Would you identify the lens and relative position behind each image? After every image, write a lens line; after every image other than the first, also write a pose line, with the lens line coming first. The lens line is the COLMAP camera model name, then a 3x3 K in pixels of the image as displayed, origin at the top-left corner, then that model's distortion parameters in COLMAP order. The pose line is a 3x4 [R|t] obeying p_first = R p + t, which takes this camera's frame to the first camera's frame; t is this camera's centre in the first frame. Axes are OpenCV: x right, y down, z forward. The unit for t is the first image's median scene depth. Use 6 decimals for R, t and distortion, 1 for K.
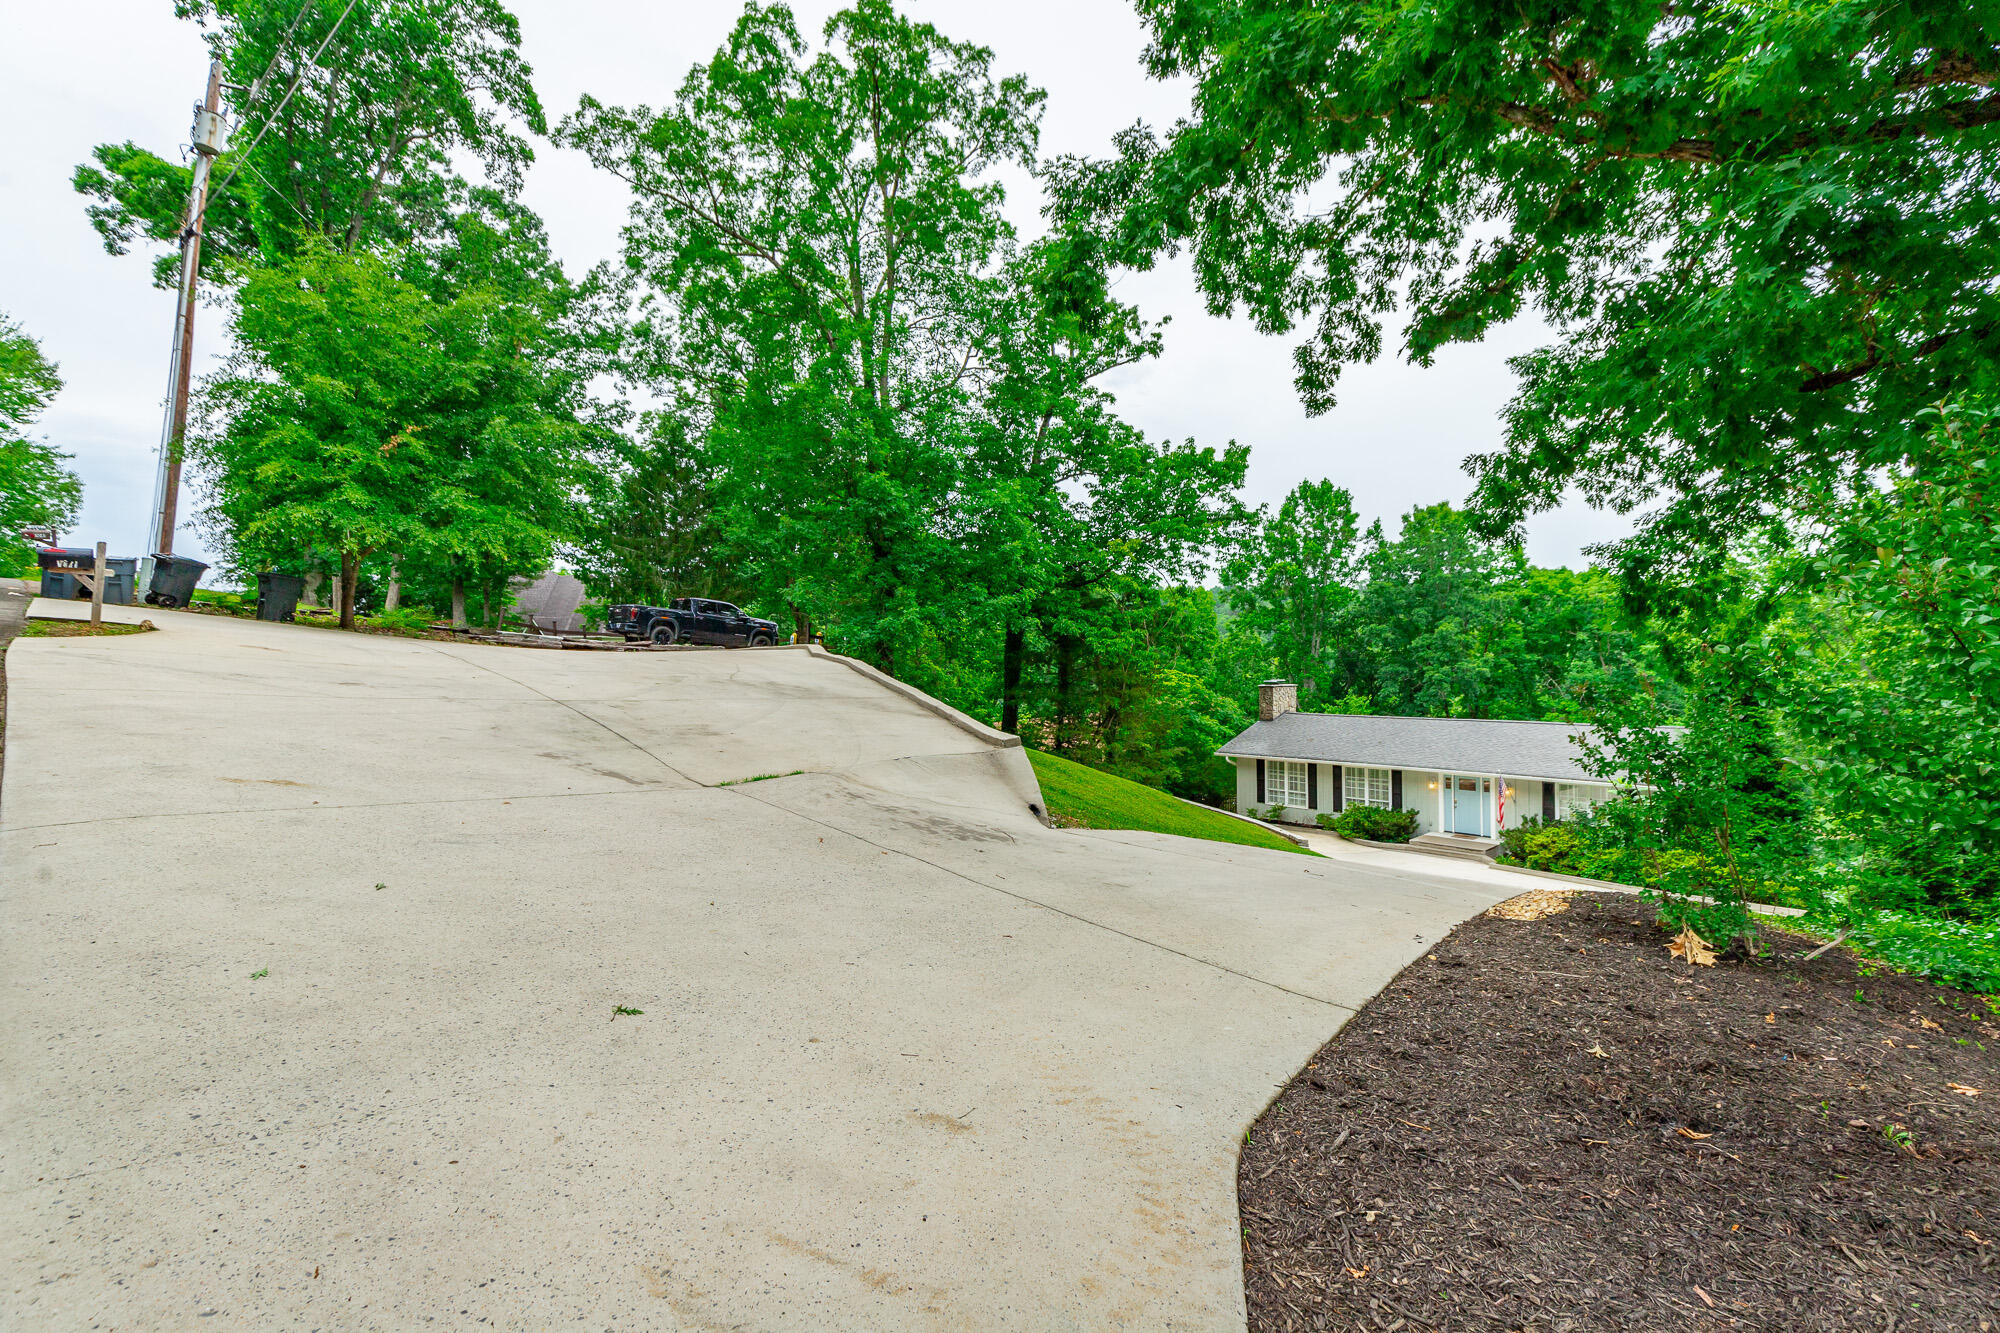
lens RADIAL K [[895.9, 0, 1023.6], [0, 895.9, 659.6], [0, 0, 1]] dist [0.019042, -0.009148]
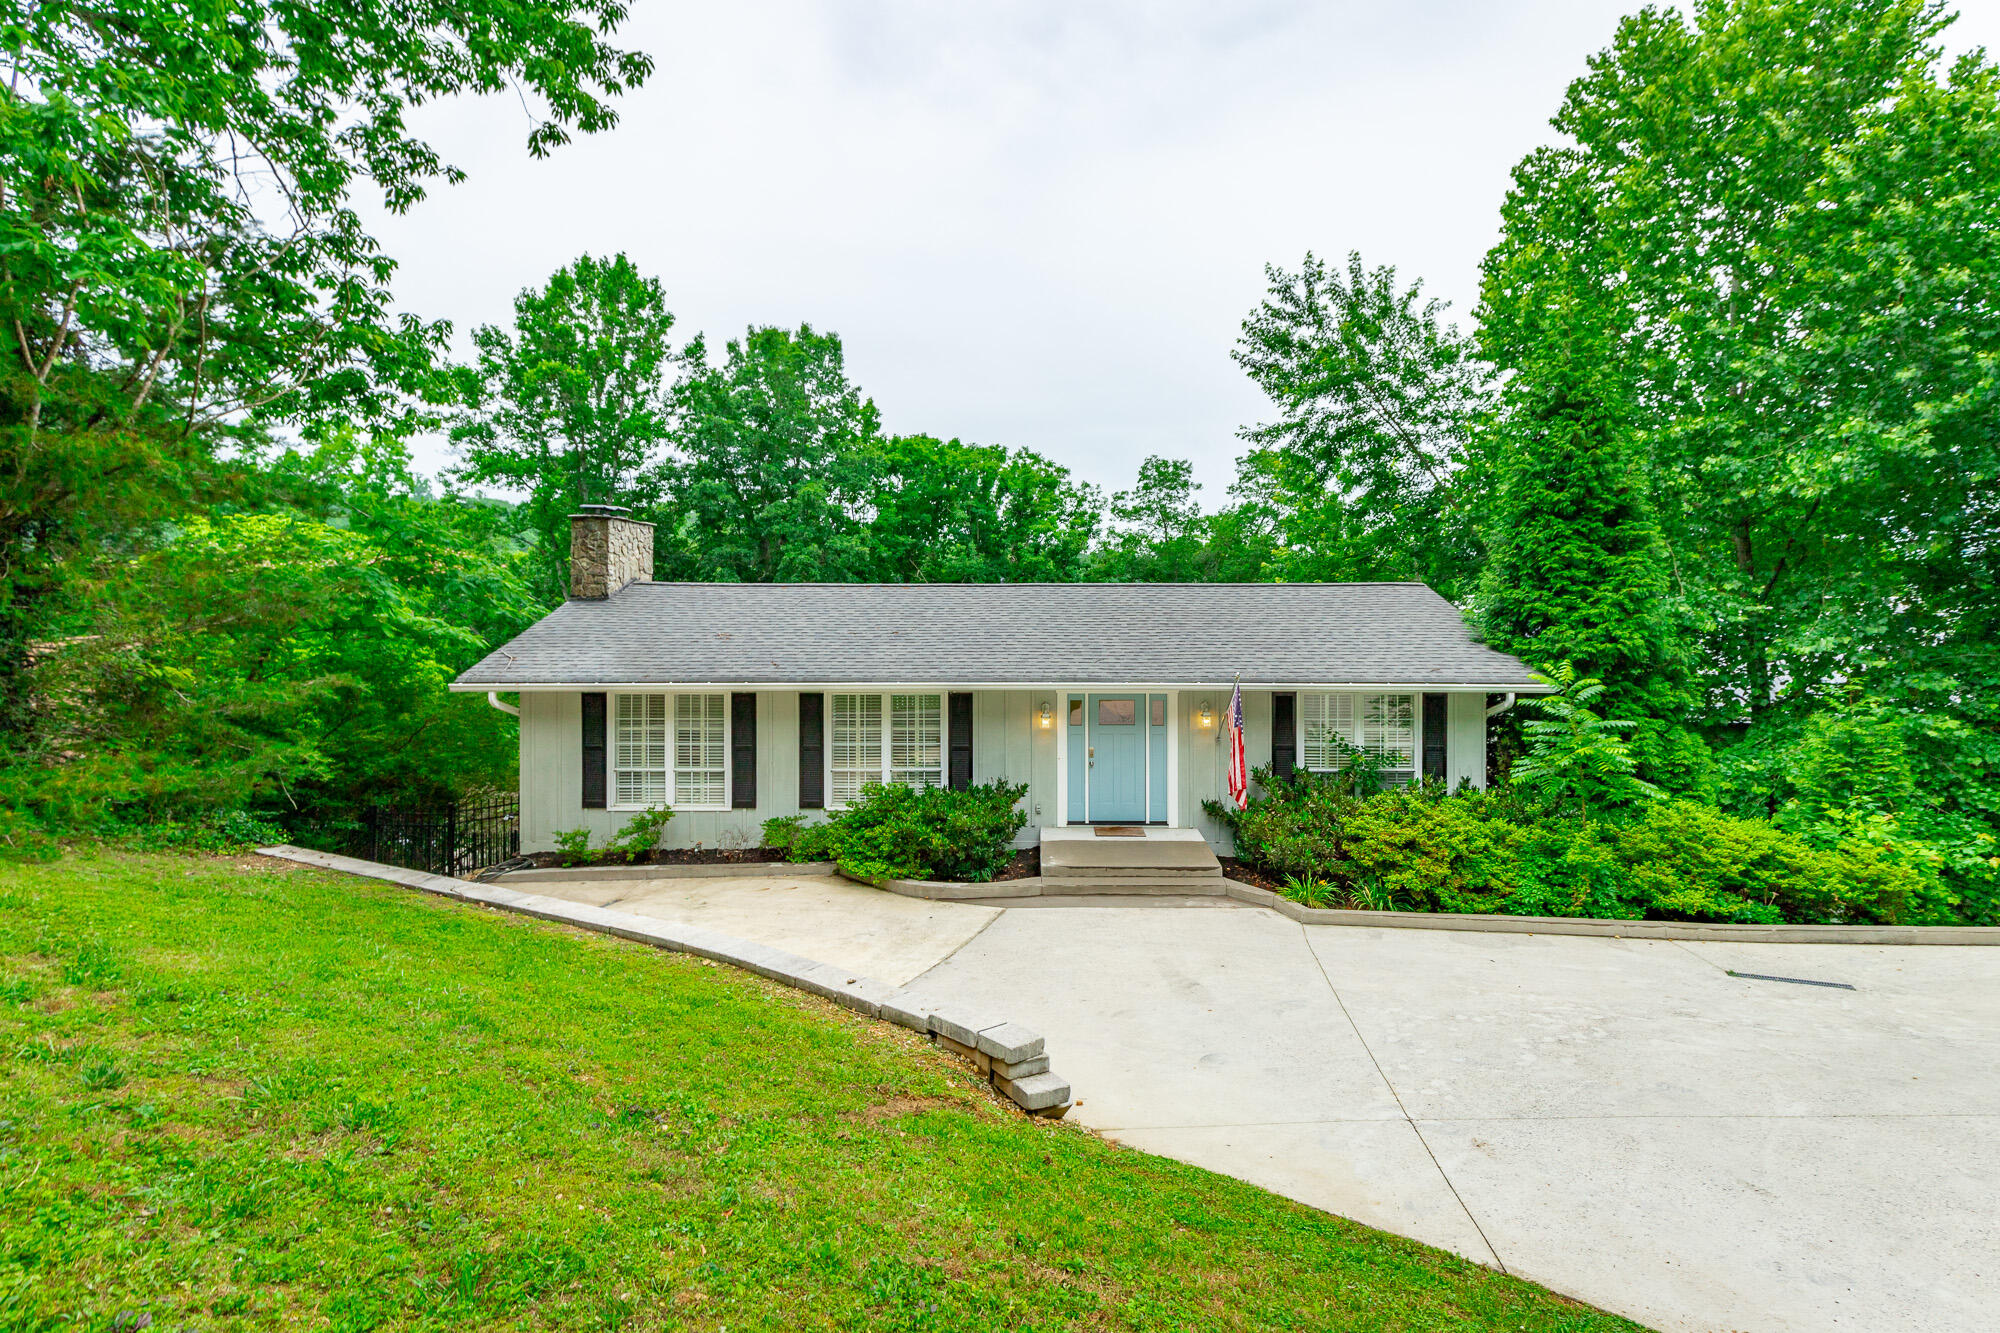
lens RADIAL K [[913.4, 0, 1020.5], [0, 913.4, 596.7], [0, 0, 1]] dist [0.008843, -0.001030]
pose [[0.691646, 0.006330, 0.722209, 0.116388], [-0.010413, 0.999945, 0.001208, 0.071946], [-0.722161, -0.008355, 0.691674, 0.638548]]
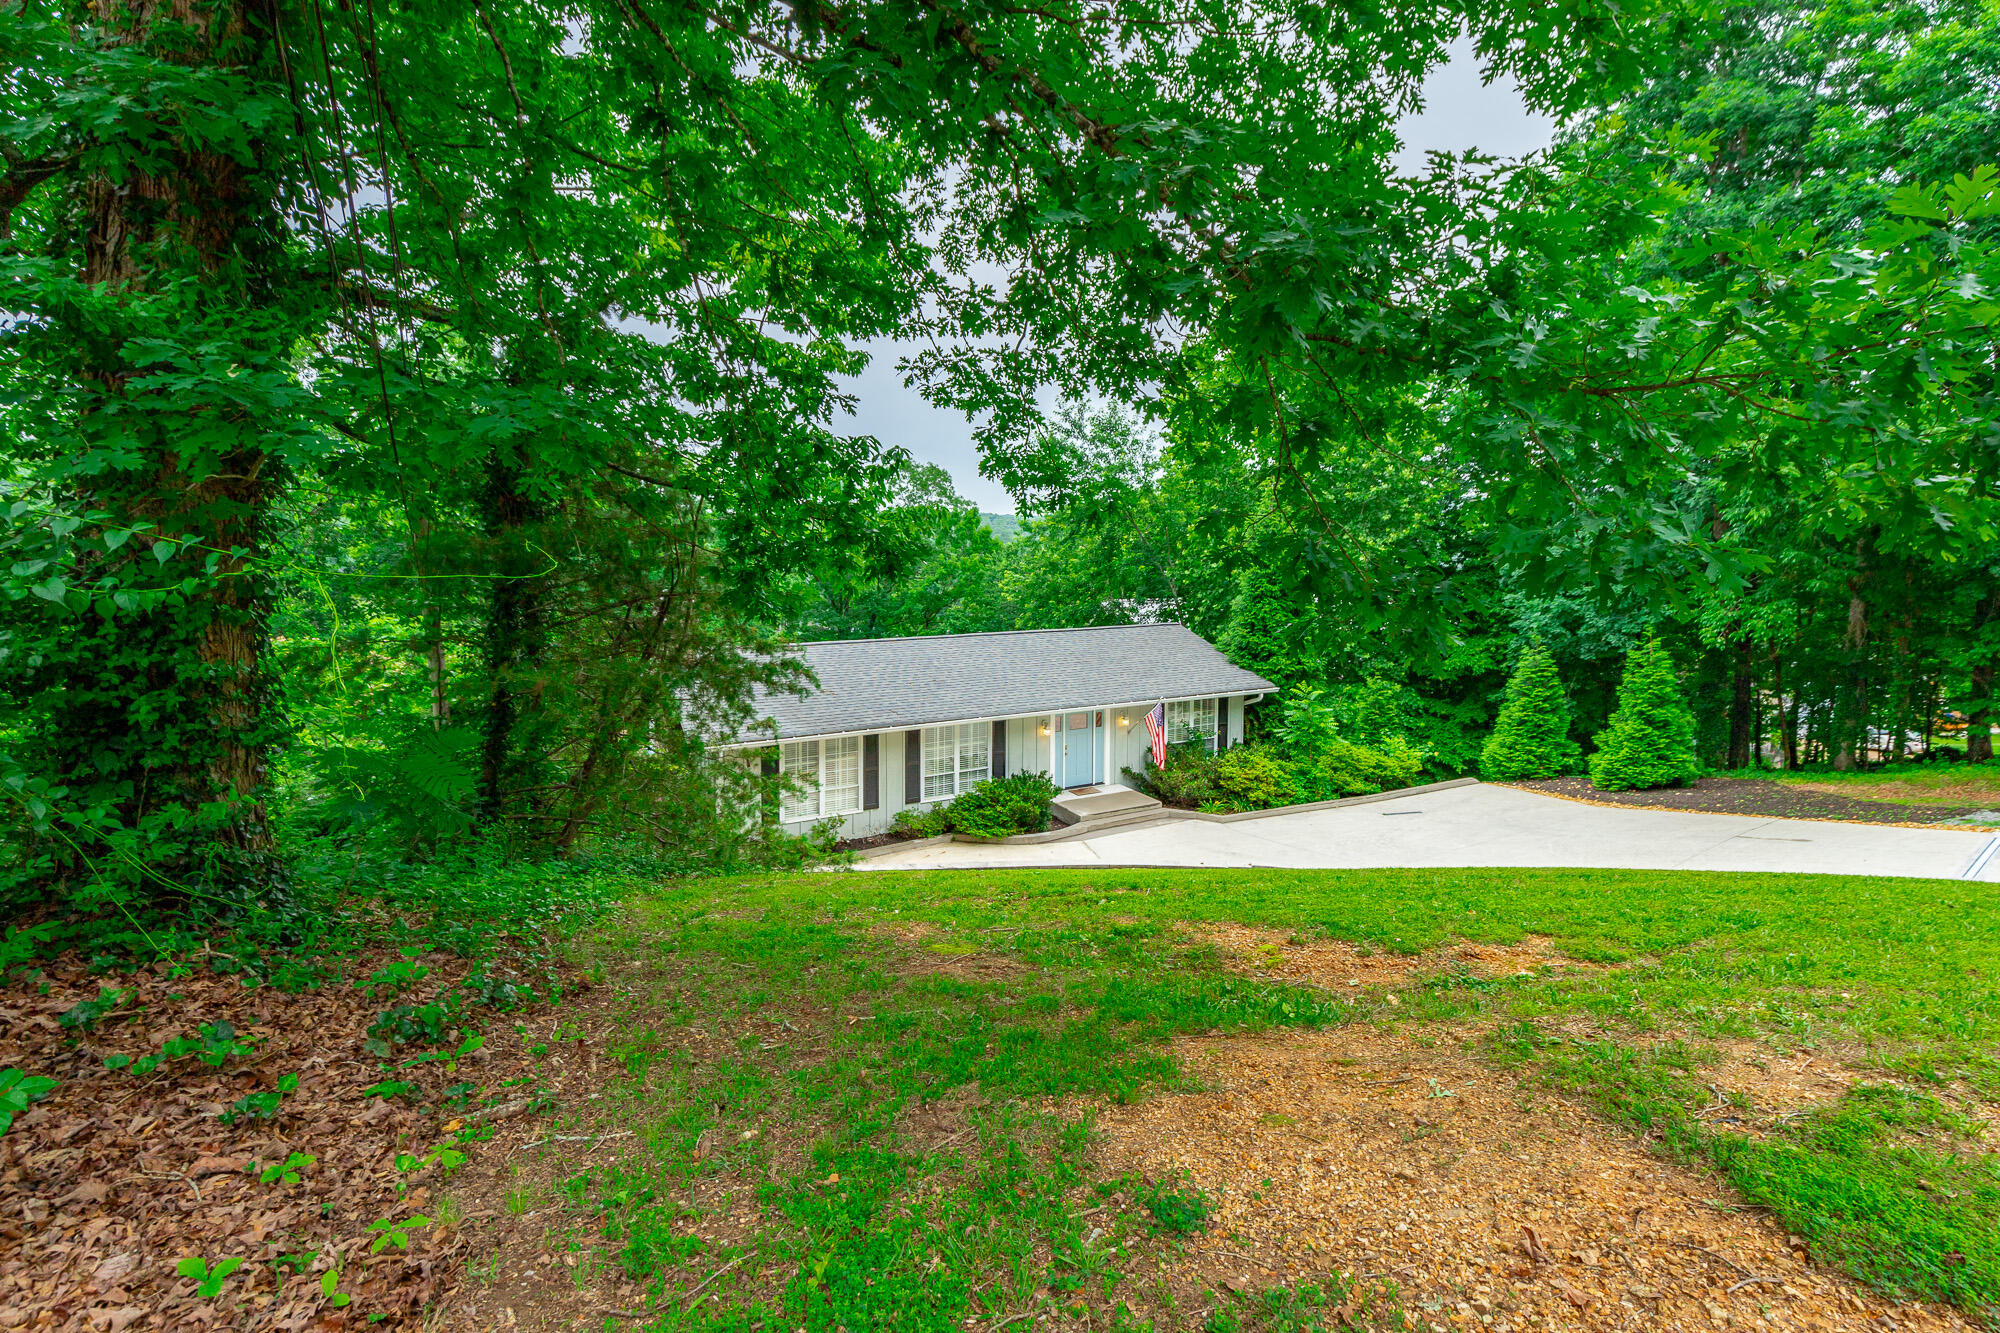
lens RADIAL K [[924.0, 0, 994.1], [0, 924.0, 591.3], [0, 0, 1]] dist [0.010930, 0.000048]
pose [[0.250915, -0.043515, 0.967031, -0.235818], [-0.008150, 0.998859, 0.047062, -0.004749], [-0.967975, -0.019690, 0.250274, 0.777251]]
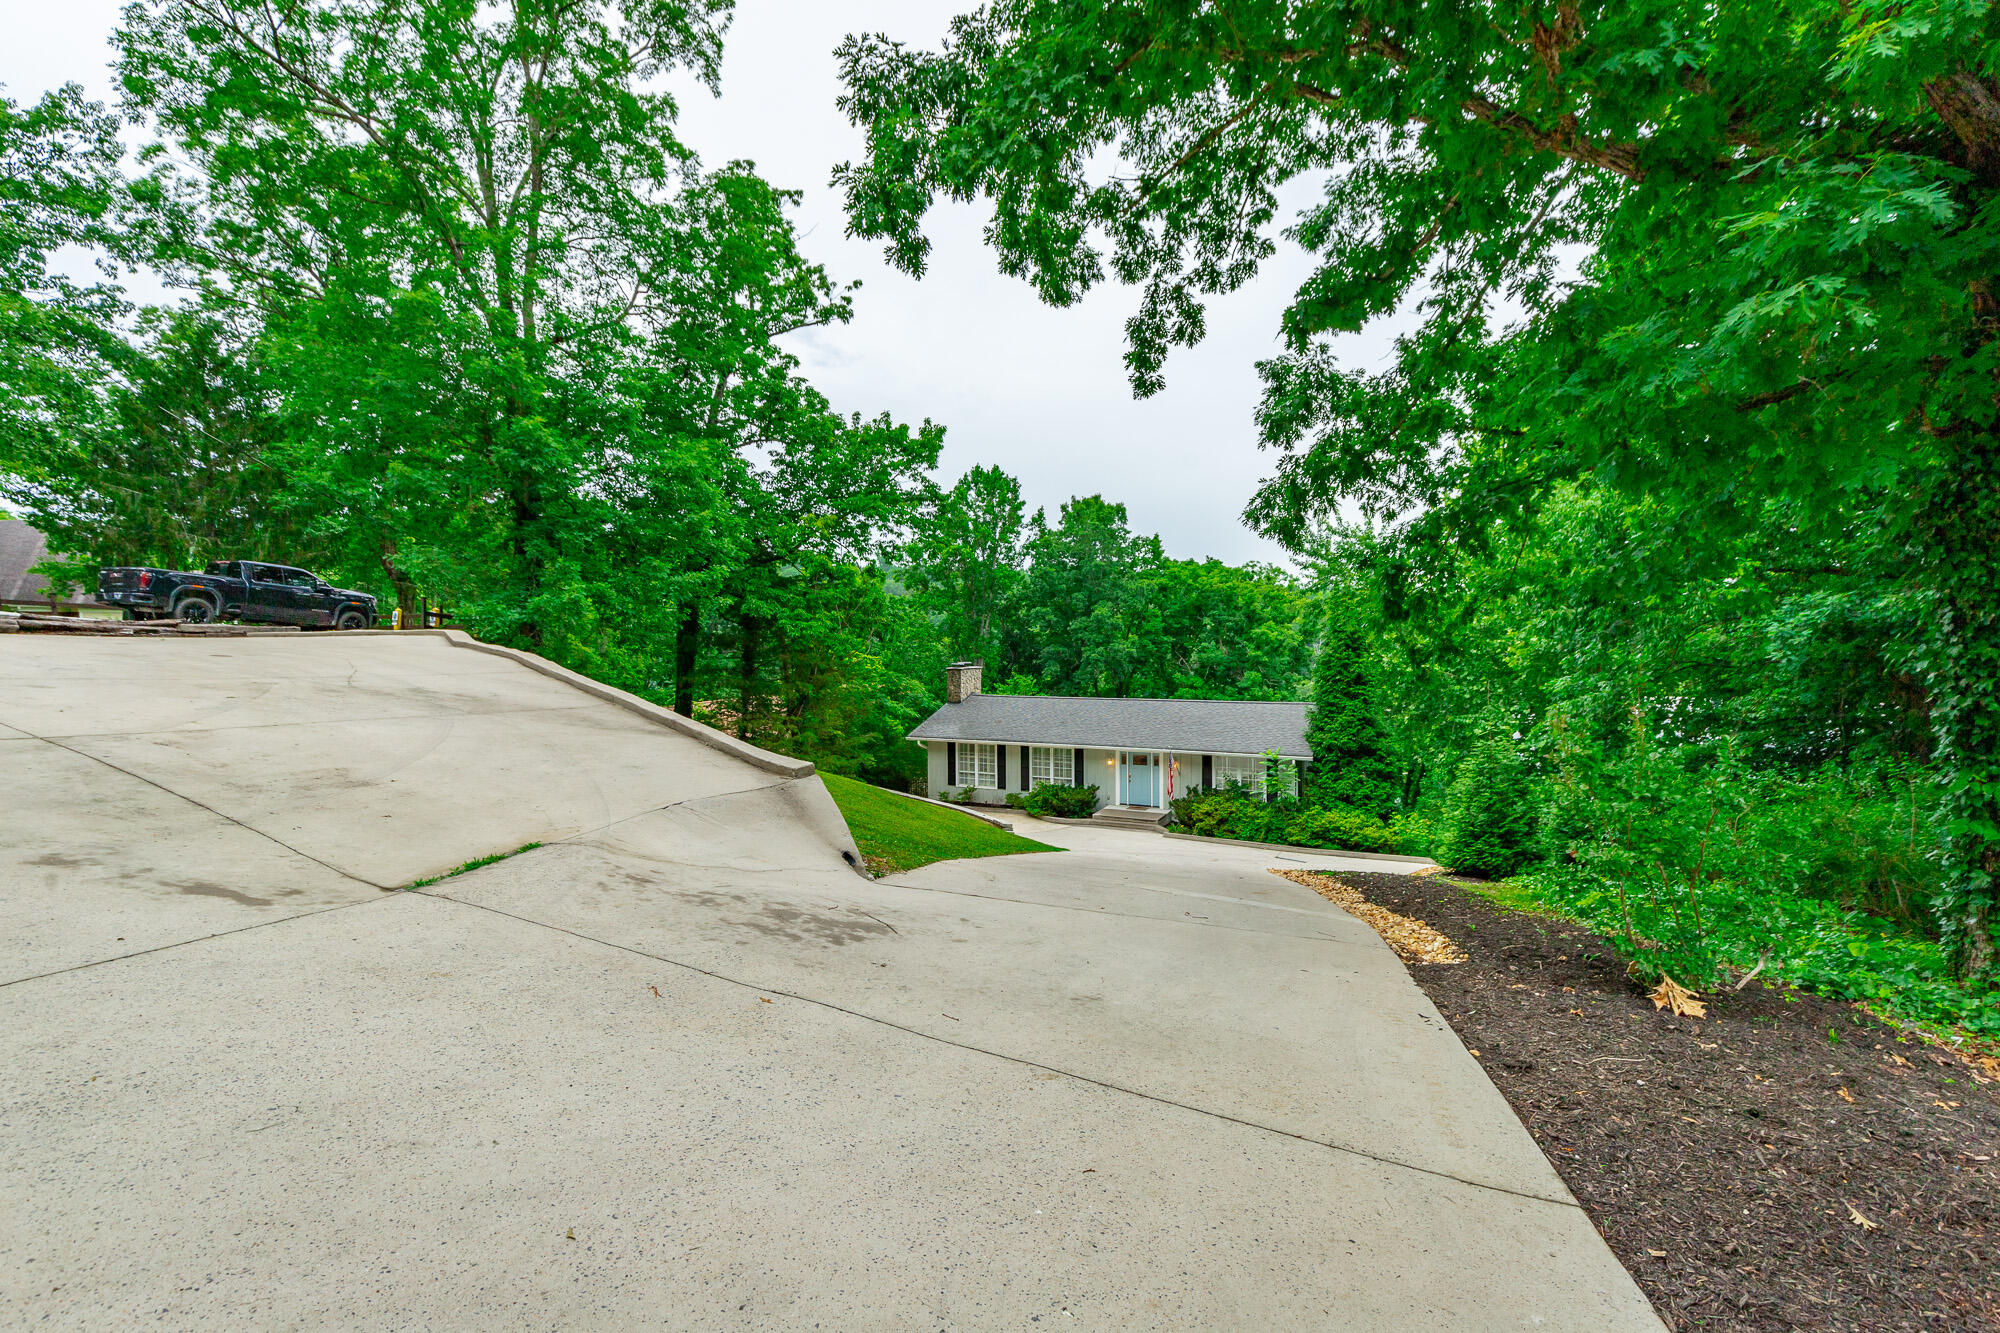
lens RADIAL K [[891.2, 0, 1009.9], [0, 891.2, 665.5], [0, 0, 1]] dist [0.008883, -0.000769]
pose [[0.932984, -0.006750, 0.359855, -0.034301], [-0.005328, 0.999456, 0.032561, -0.007748], [-0.359879, -0.032296, 0.932440, 0.052691]]
